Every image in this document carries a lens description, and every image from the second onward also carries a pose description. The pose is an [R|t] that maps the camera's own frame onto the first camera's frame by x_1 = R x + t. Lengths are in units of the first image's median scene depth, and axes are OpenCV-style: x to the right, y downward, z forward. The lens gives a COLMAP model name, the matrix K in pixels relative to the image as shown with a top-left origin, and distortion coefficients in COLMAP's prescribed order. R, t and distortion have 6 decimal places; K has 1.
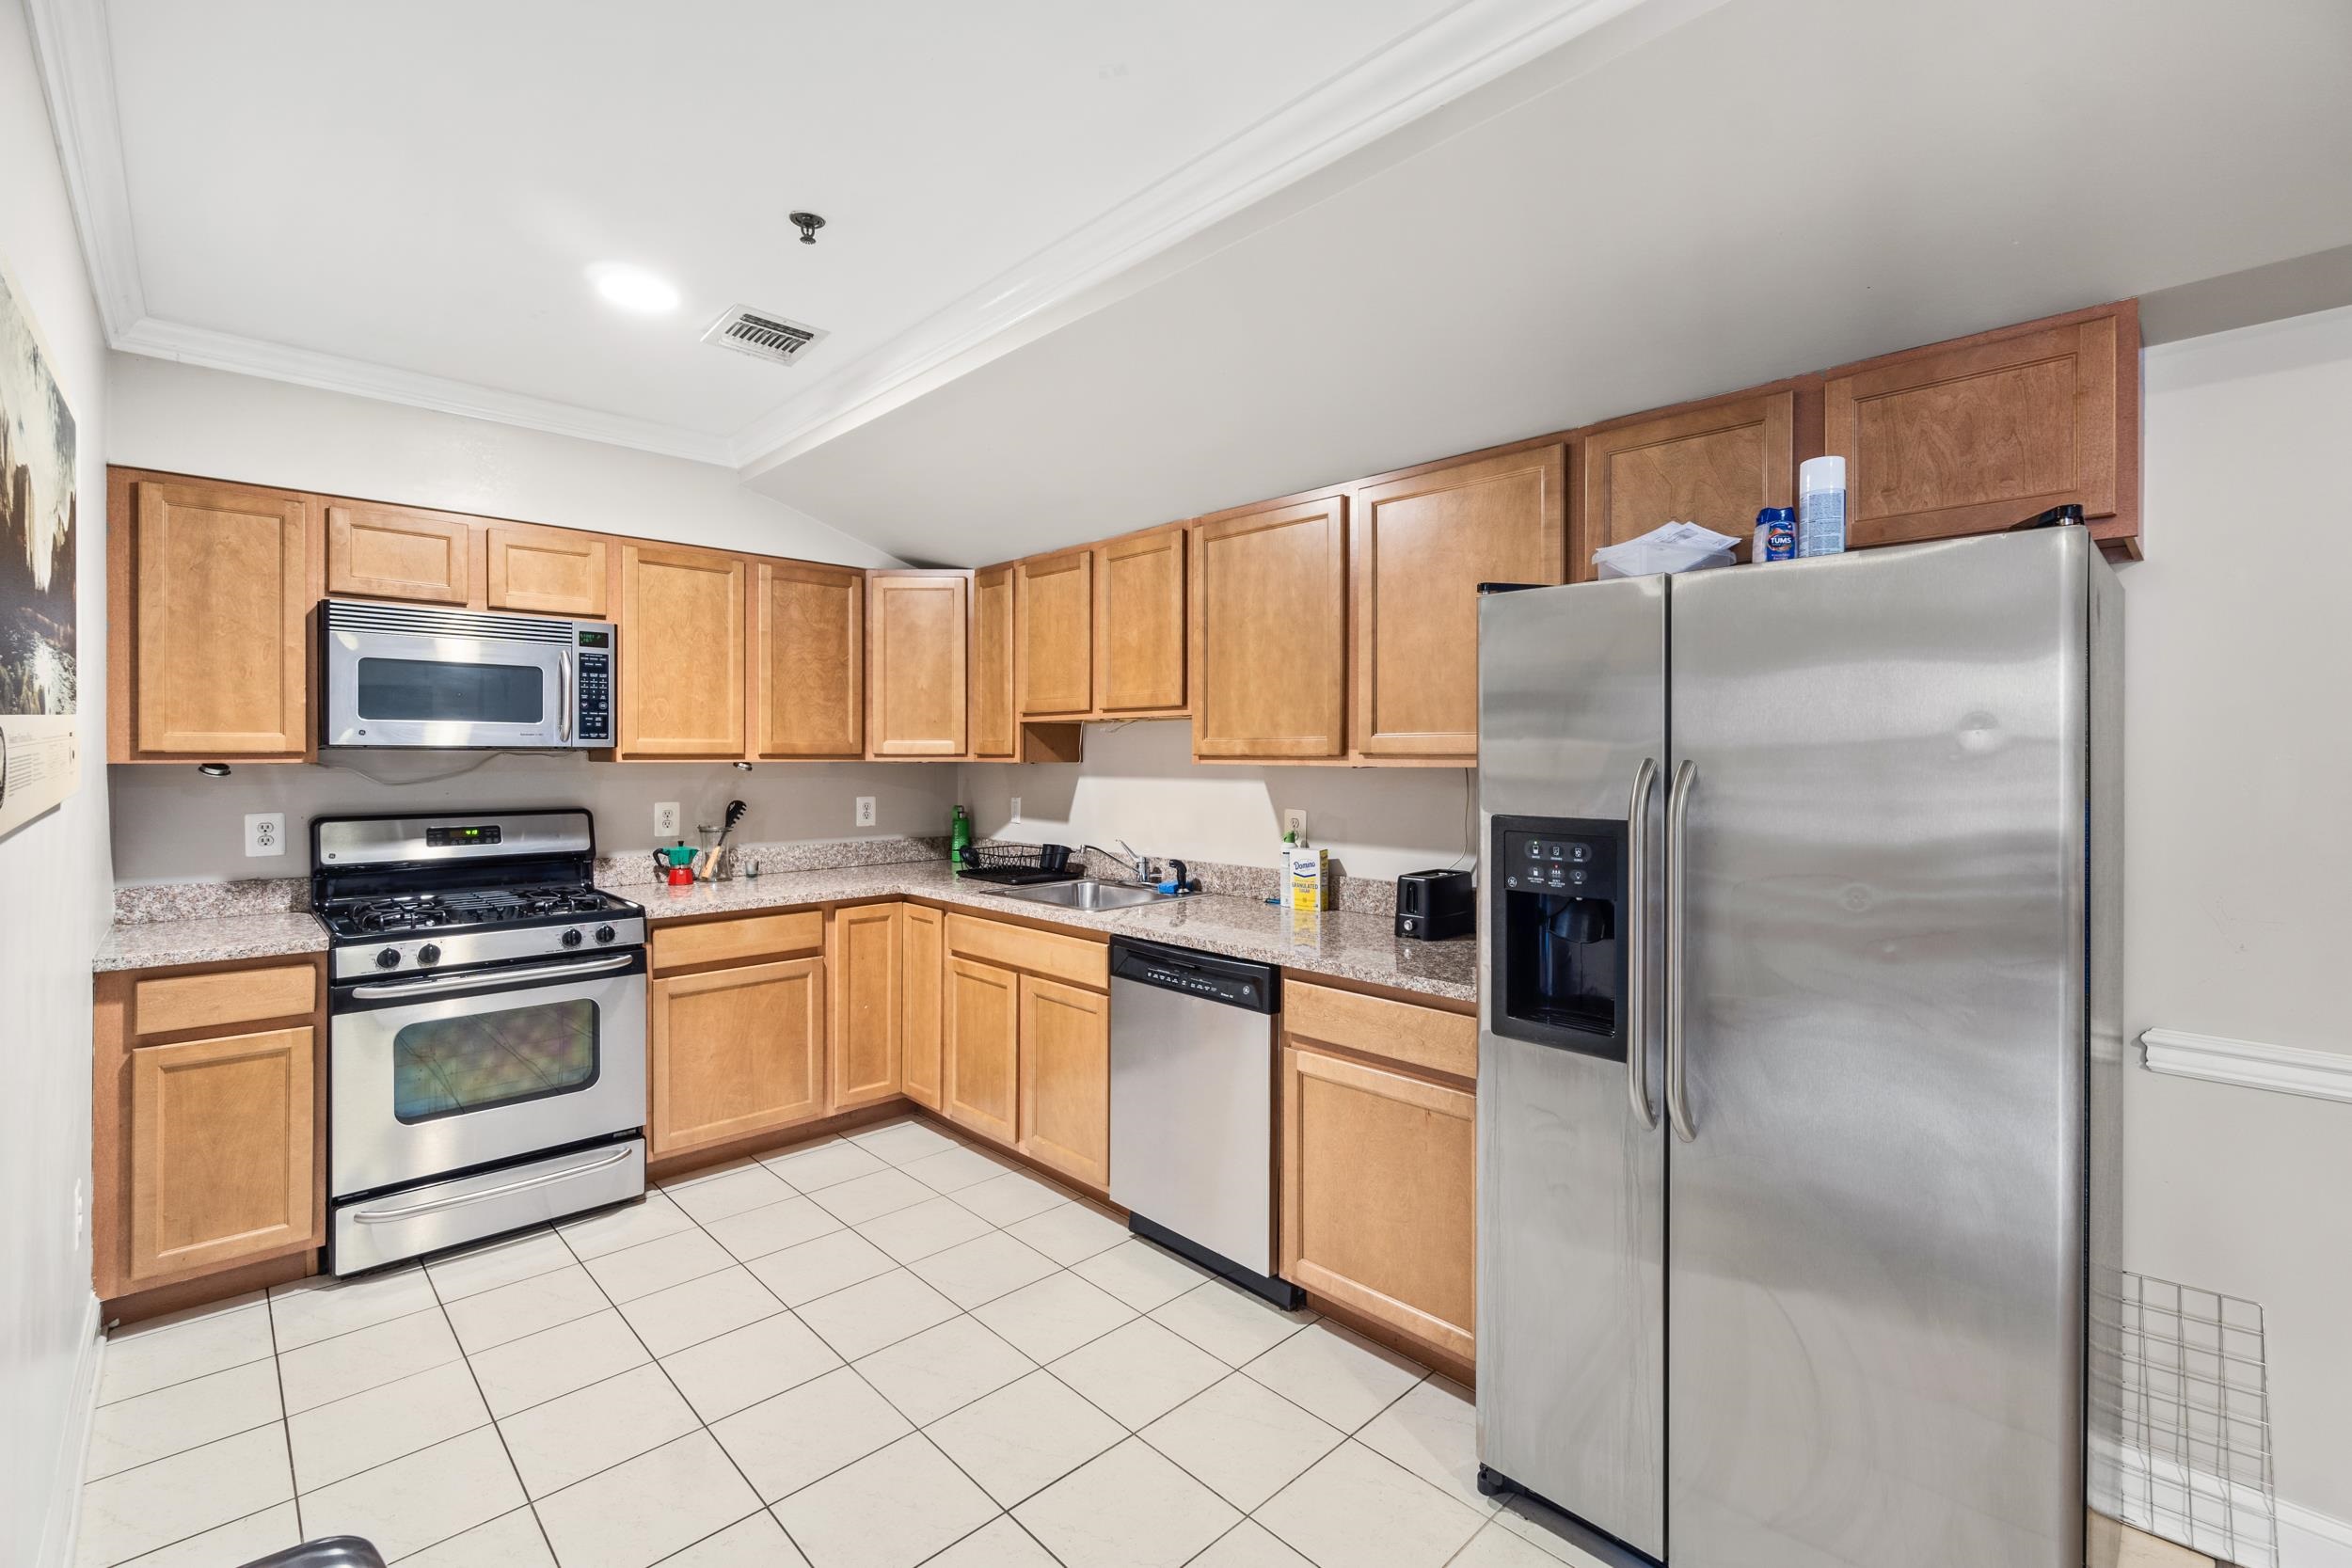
lens RADIAL K [[1016.4, 0, 1190.5], [0, 1016.4, 771.7], [0, 0, 1]] dist [-0.009109, 0.001897]
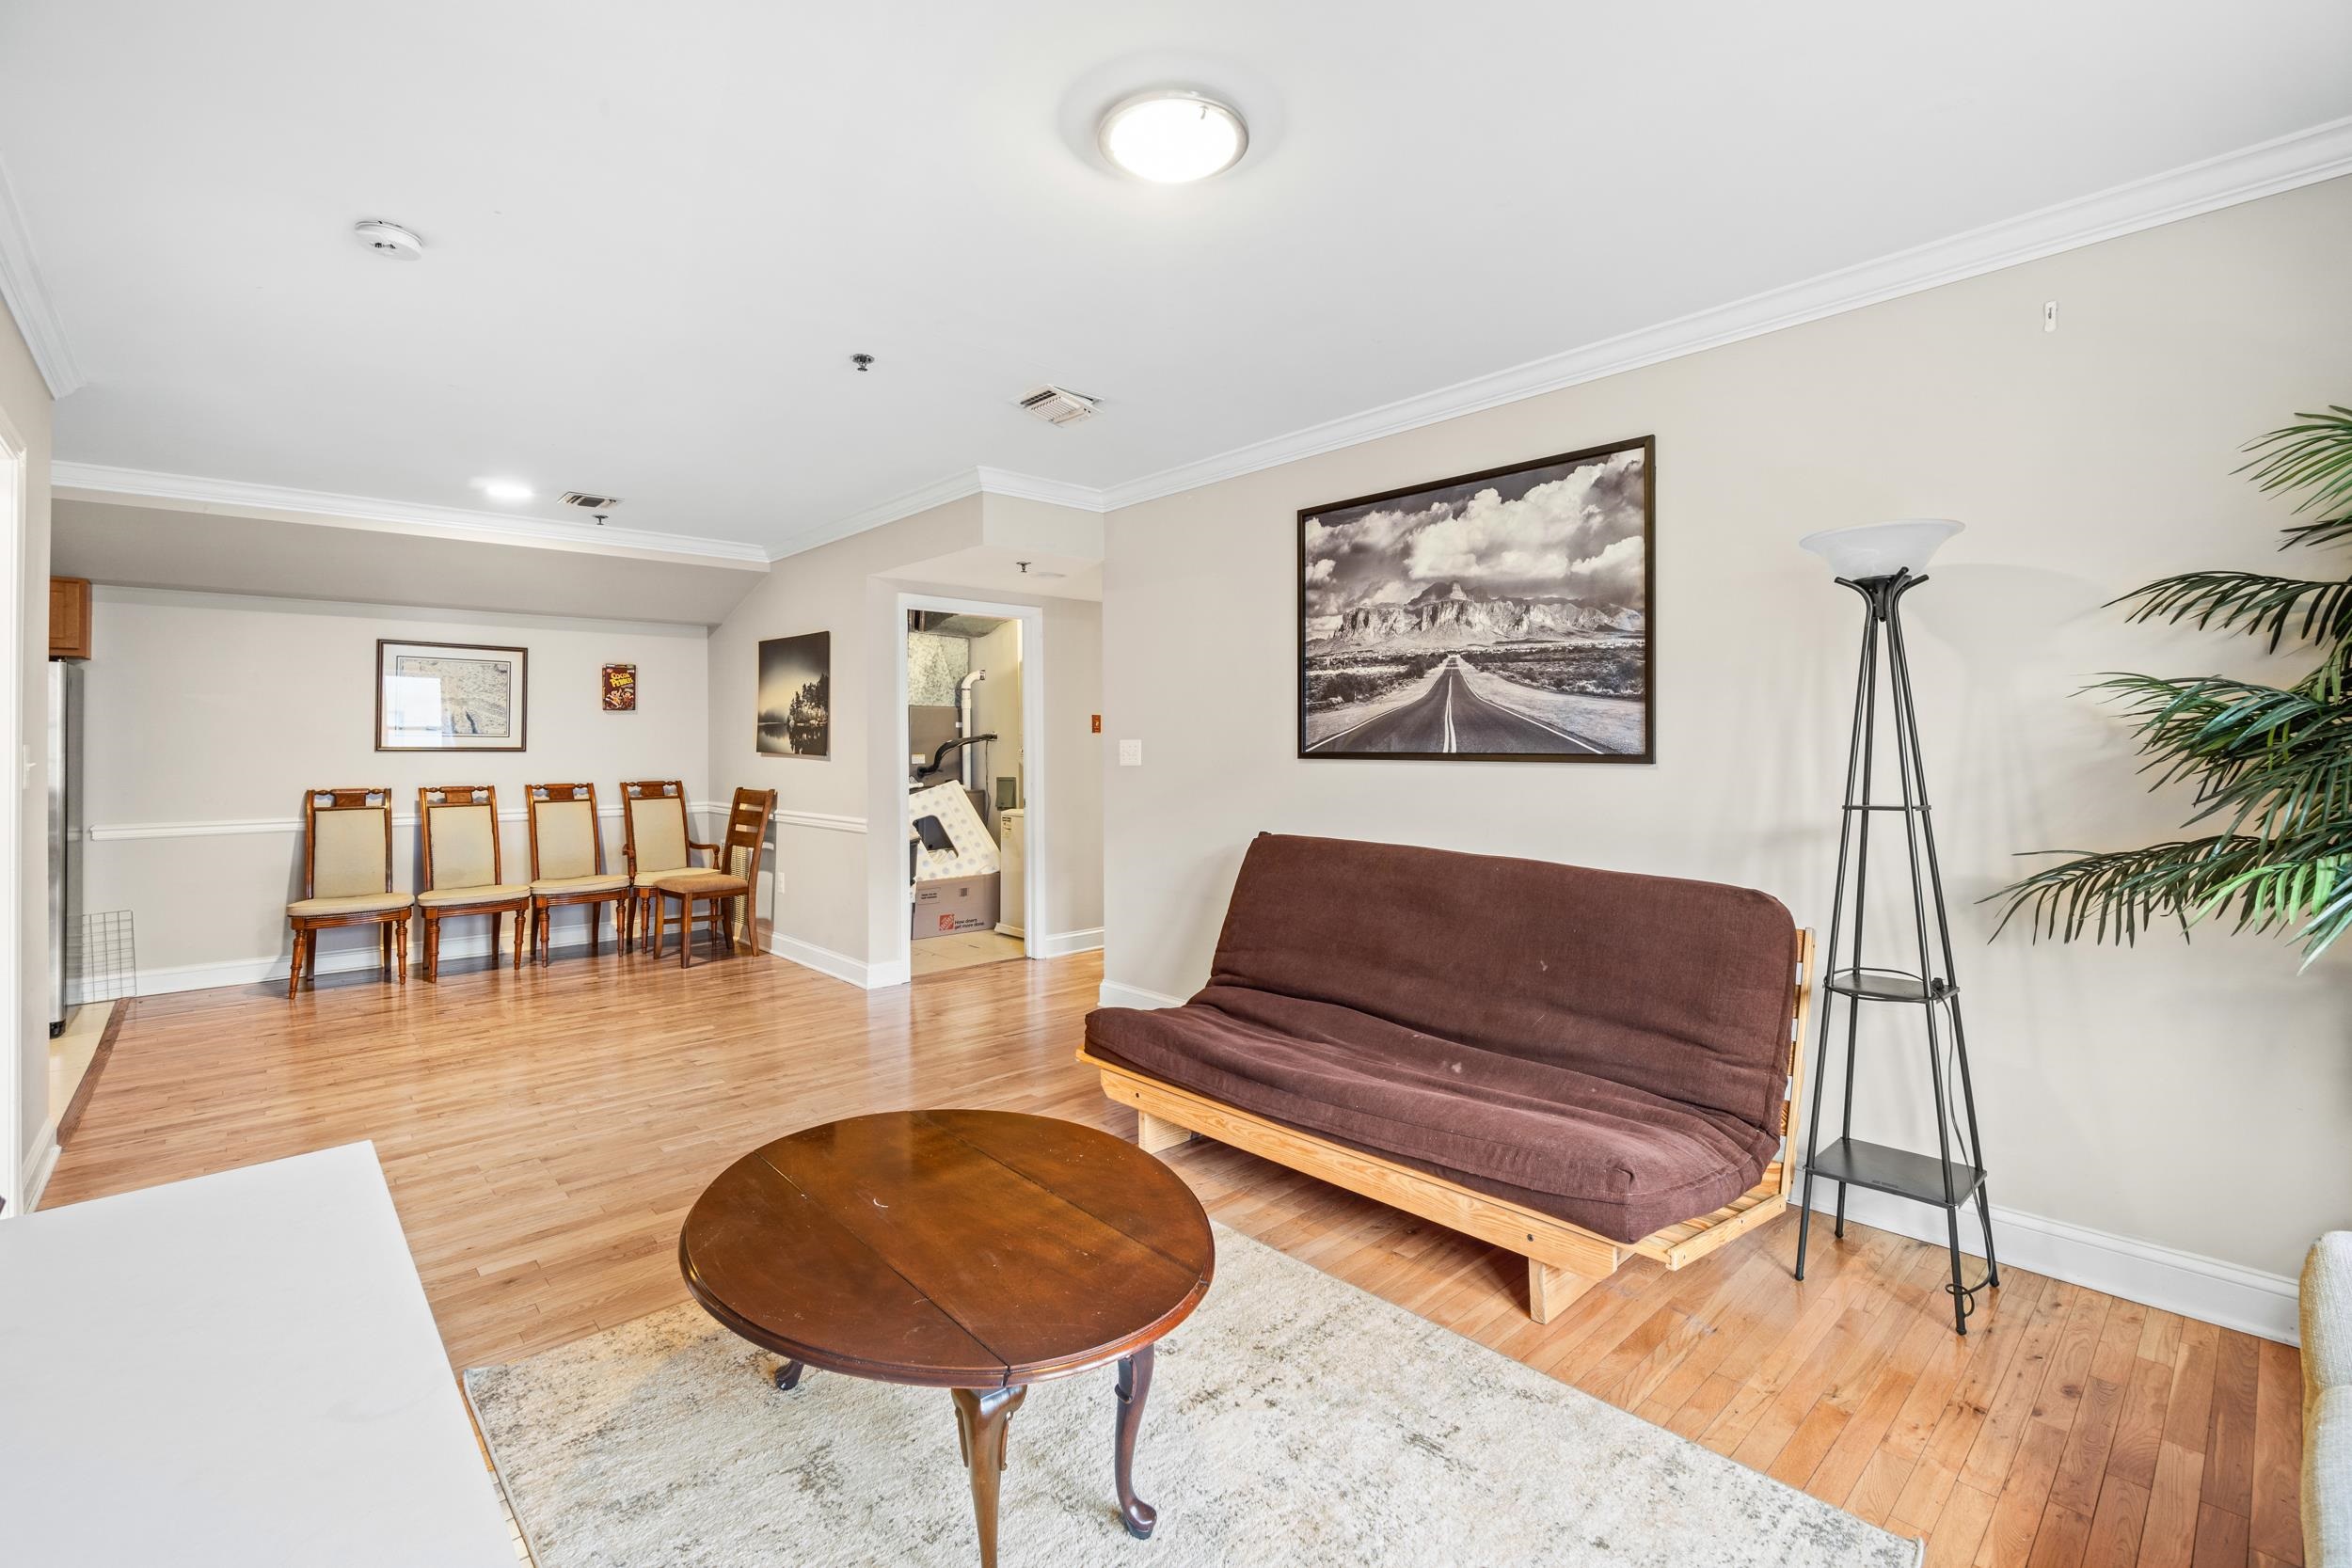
lens RADIAL K [[1016.4, 0, 1169.4], [0, 1016.4, 725.4], [0, 0, 1]] dist [-0.009109, 0.001897]
pose [[0.021810, 0.012715, 0.999681, -1.089343], [0.013699, 0.999821, -0.013016, 0.033428], [-0.999668, 0.013979, 0.021632, -1.251251]]
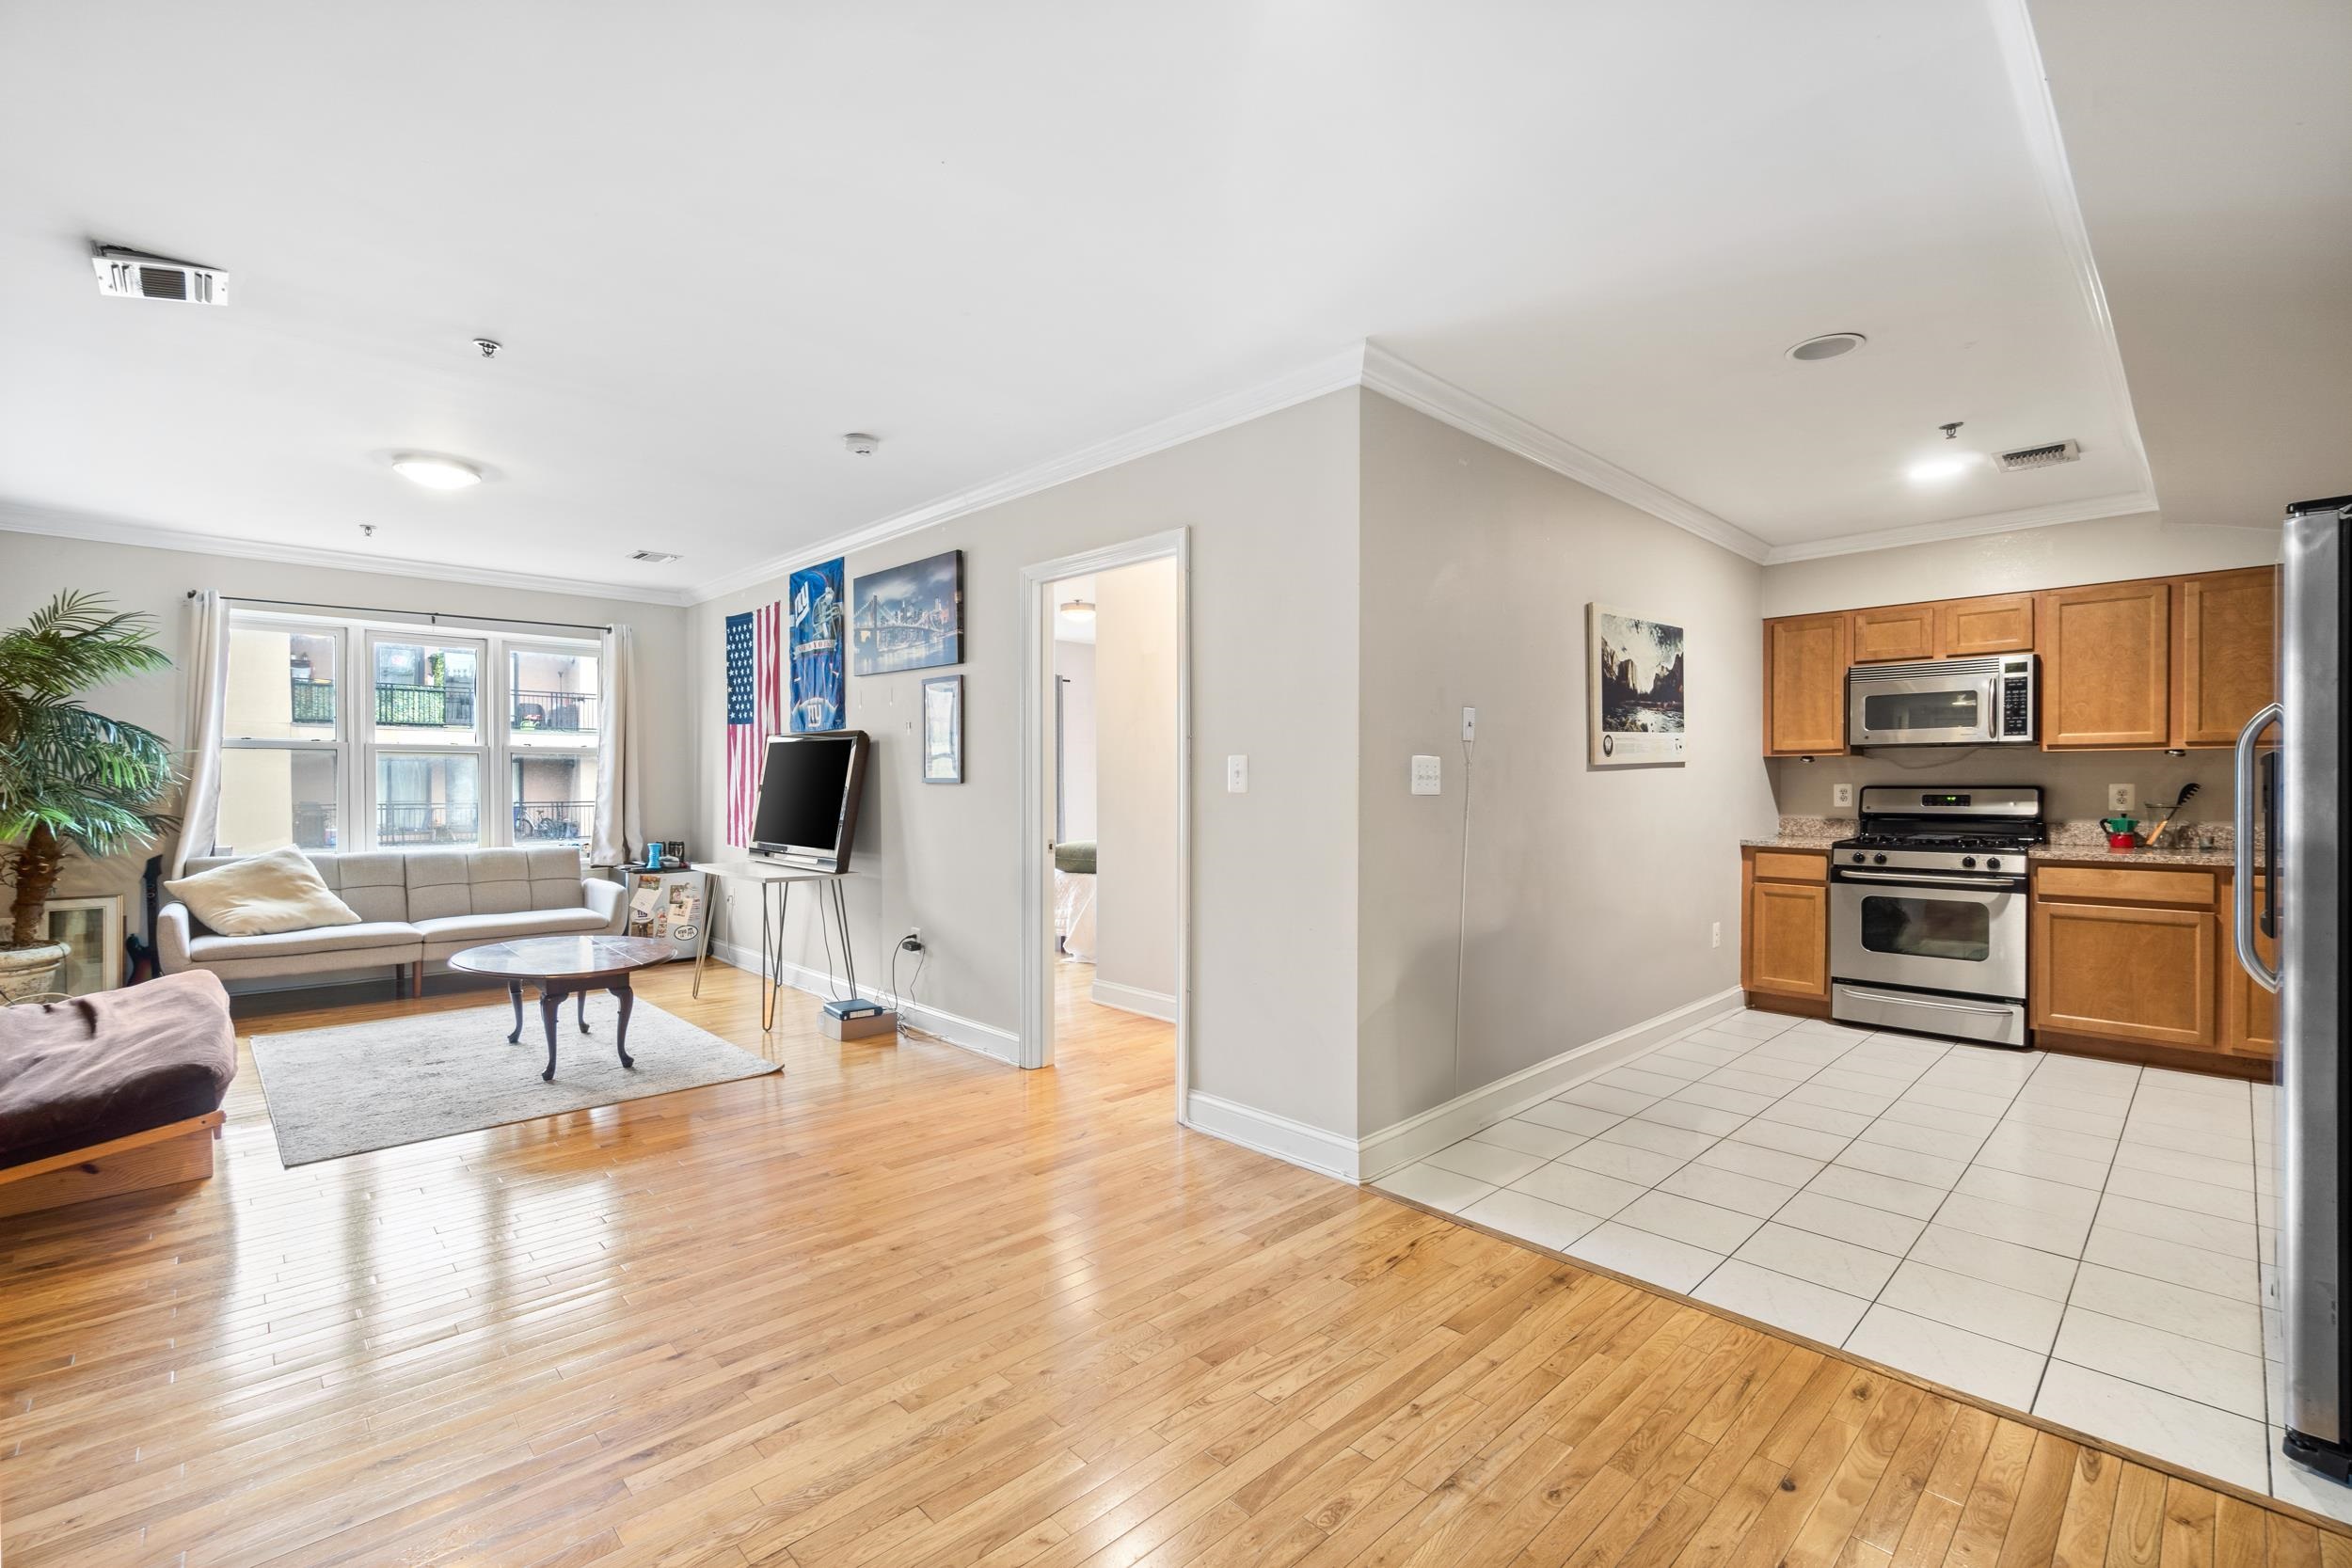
lens RADIAL K [[1016.4, 0, 1175.2], [0, 1016.4, 788.6], [0, 0, 1]] dist [-0.009109, 0.001897]
pose [[0.006491, 0.003211, -0.999974, 0.955987], [-0.011188, 0.999932, 0.003138, 0.059173], [0.999916, 0.011167, 0.006527, -0.244944]]
